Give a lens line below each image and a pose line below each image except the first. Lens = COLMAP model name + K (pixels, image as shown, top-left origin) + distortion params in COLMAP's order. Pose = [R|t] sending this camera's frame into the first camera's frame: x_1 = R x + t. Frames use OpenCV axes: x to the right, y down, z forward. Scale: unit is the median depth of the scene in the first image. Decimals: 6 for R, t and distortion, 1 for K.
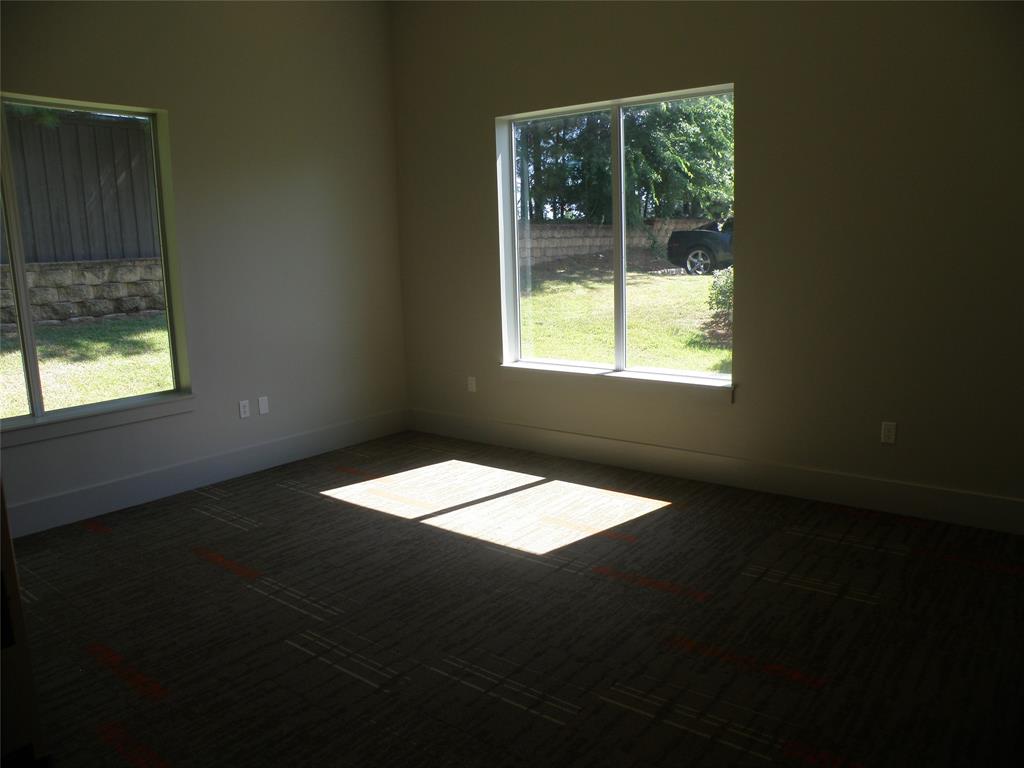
lens RADIAL K [[788.4, 0, 518.3], [0, 788.4, 389.2], [0, 0, 1]] dist [-0.177038, 0.140794]
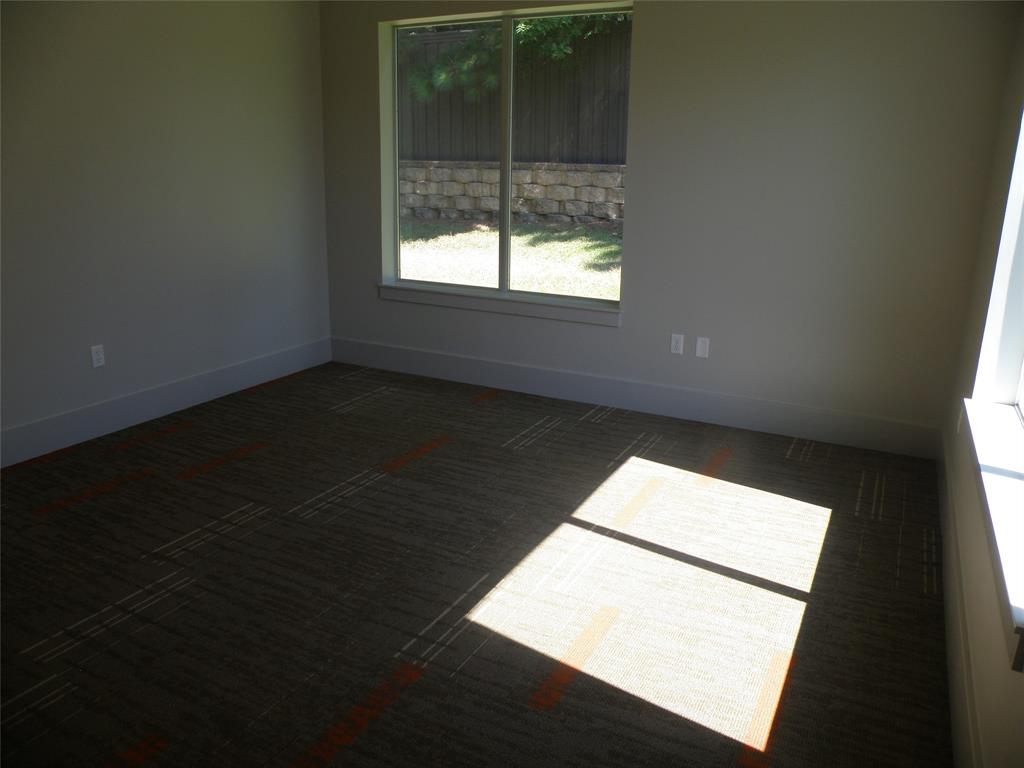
lens RADIAL K [[776.4, 0, 513.3], [0, 776.4, 382.8], [0, 0, 1]] dist [-0.175717, 0.125700]
pose [[0.181269, 0.298053, -0.937180, 0.570534], [-0.204746, 0.943523, 0.260468, -0.158000], [0.961884, 0.144669, 0.232056, 0.804552]]
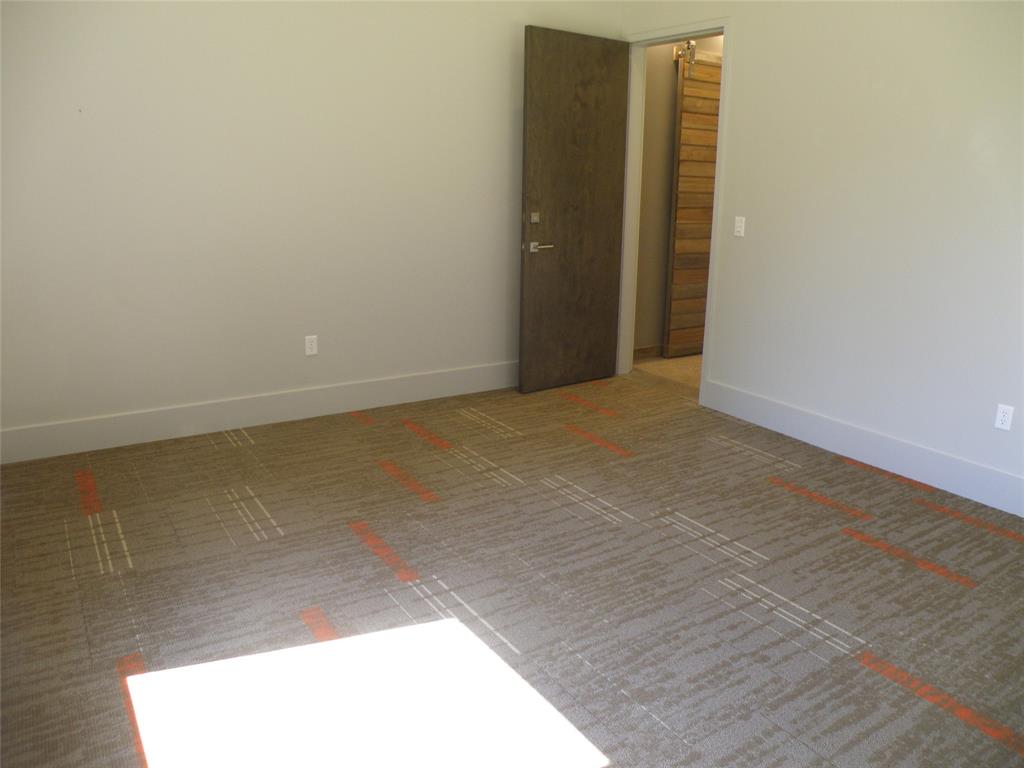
lens RADIAL K [[776.4, 0, 513.3], [0, 776.4, 382.8], [0, 0, 1]] dist [-0.175717, 0.125700]
pose [[-0.946679, -0.077464, 0.312728, -0.206845], [0.062486, 0.908087, 0.414094, -0.245503], [-0.316061, 0.411555, -0.854826, 1.396088]]
